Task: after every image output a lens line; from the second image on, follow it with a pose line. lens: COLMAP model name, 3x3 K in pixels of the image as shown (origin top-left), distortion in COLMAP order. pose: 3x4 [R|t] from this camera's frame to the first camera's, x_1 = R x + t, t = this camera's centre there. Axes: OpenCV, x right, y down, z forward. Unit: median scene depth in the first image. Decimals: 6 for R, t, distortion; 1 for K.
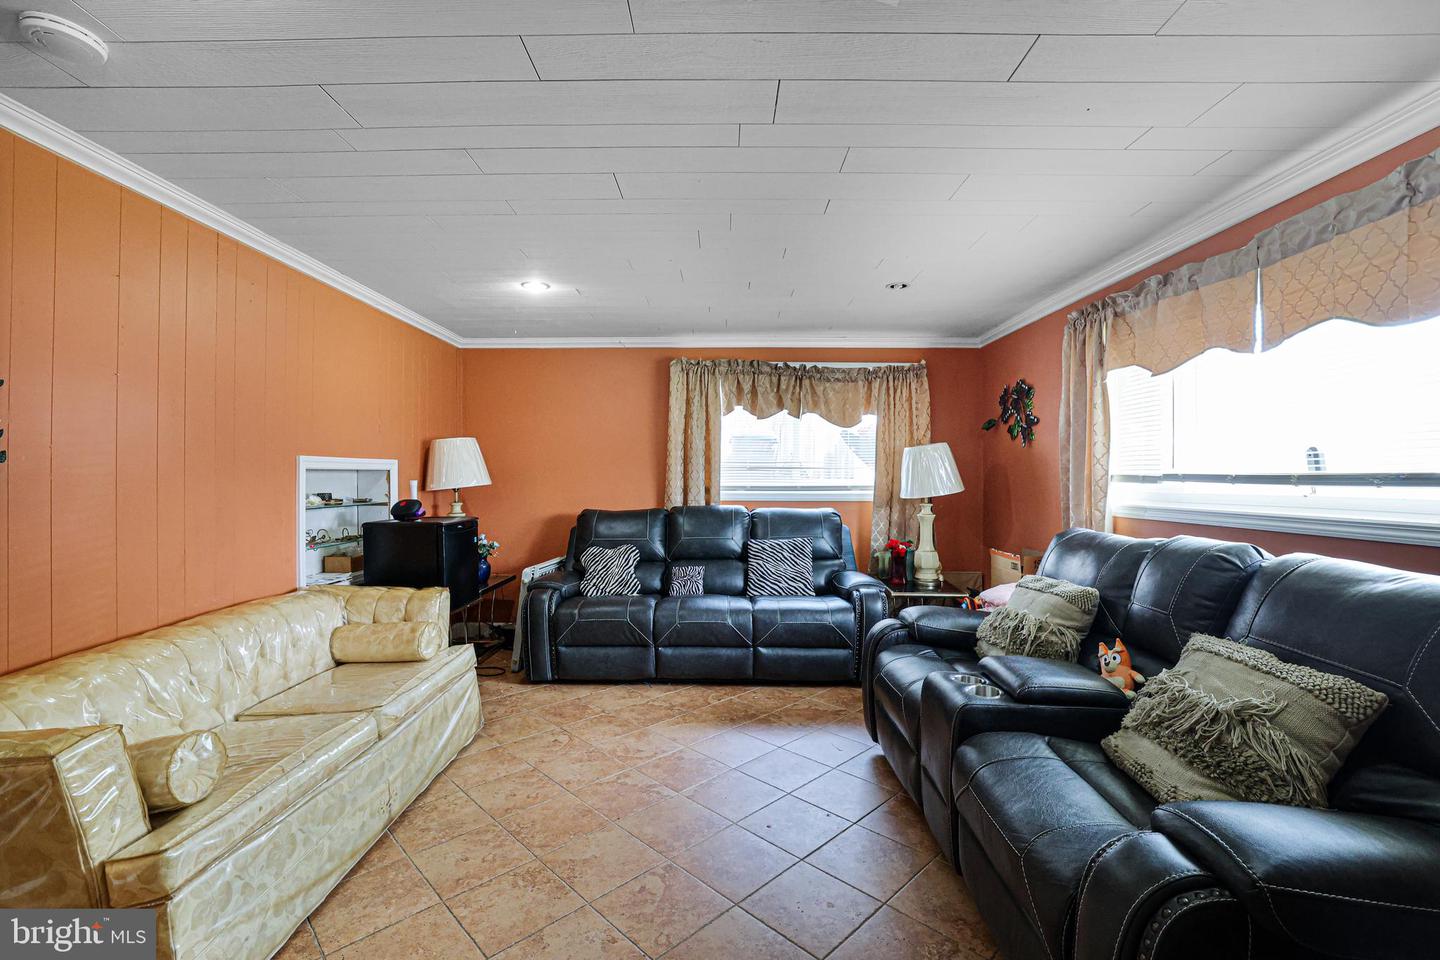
lens RADIAL K [[627.2, 0, 720.0], [0, 627.2, 480.0], [0, 0, 1]] dist [-0.054619, 0.019691]
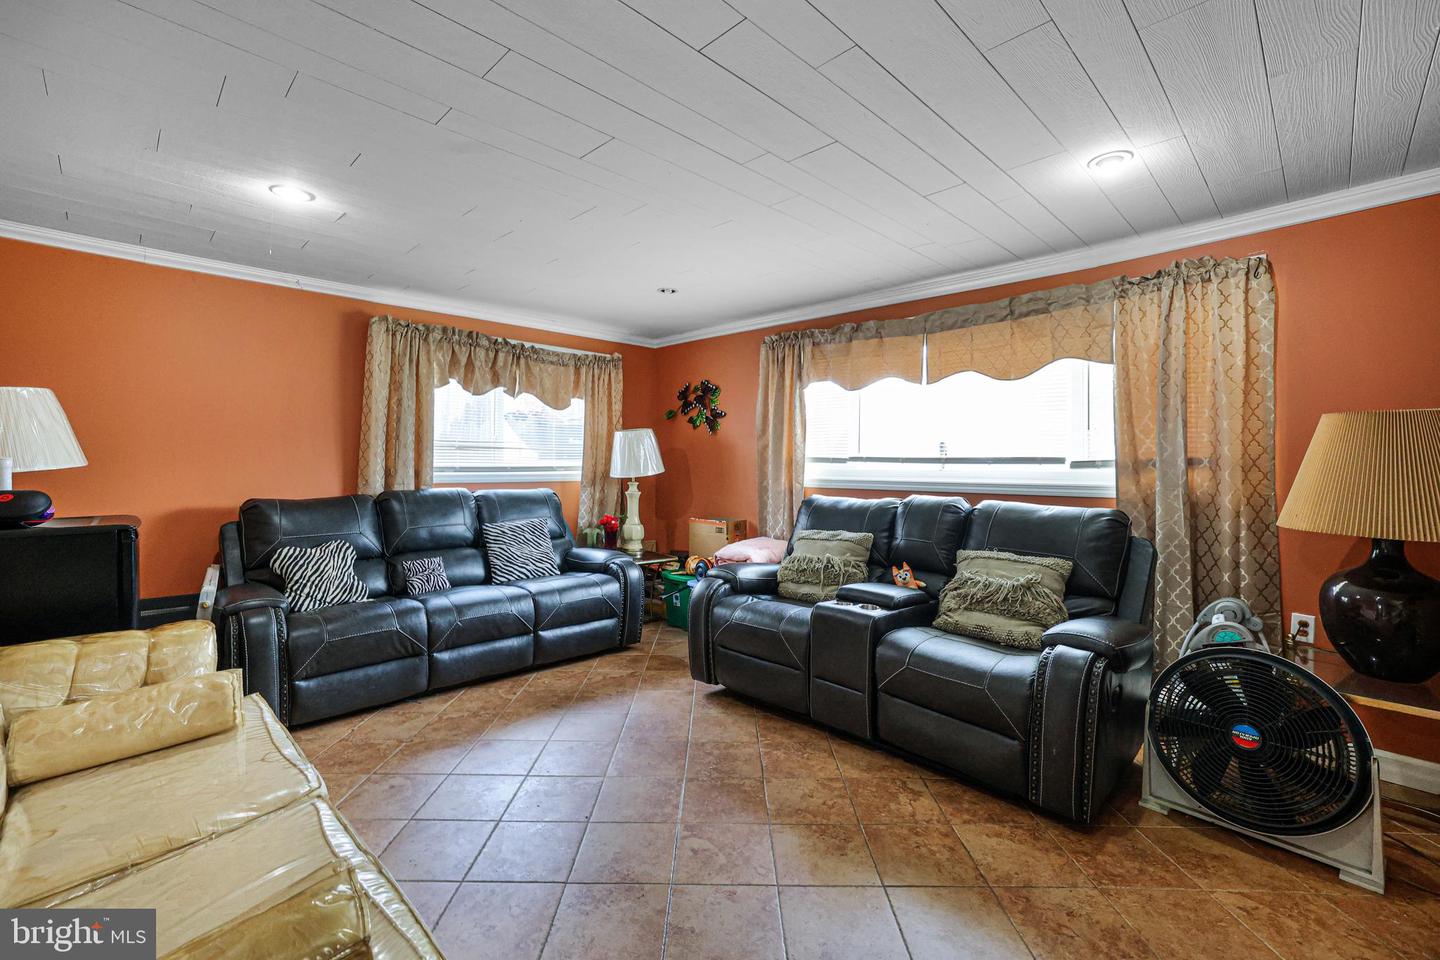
lens RADIAL K [[616.7, 0, 723.4], [0, 616.7, 466.5], [0, 0, 1]] dist [-0.042120, 0.031202]
pose [[0.705333, -0.002211, 0.708872, -0.354832], [-0.001605, 0.999988, 0.004716, 0.004376], [-0.708874, -0.004464, 0.705321, 0.104619]]
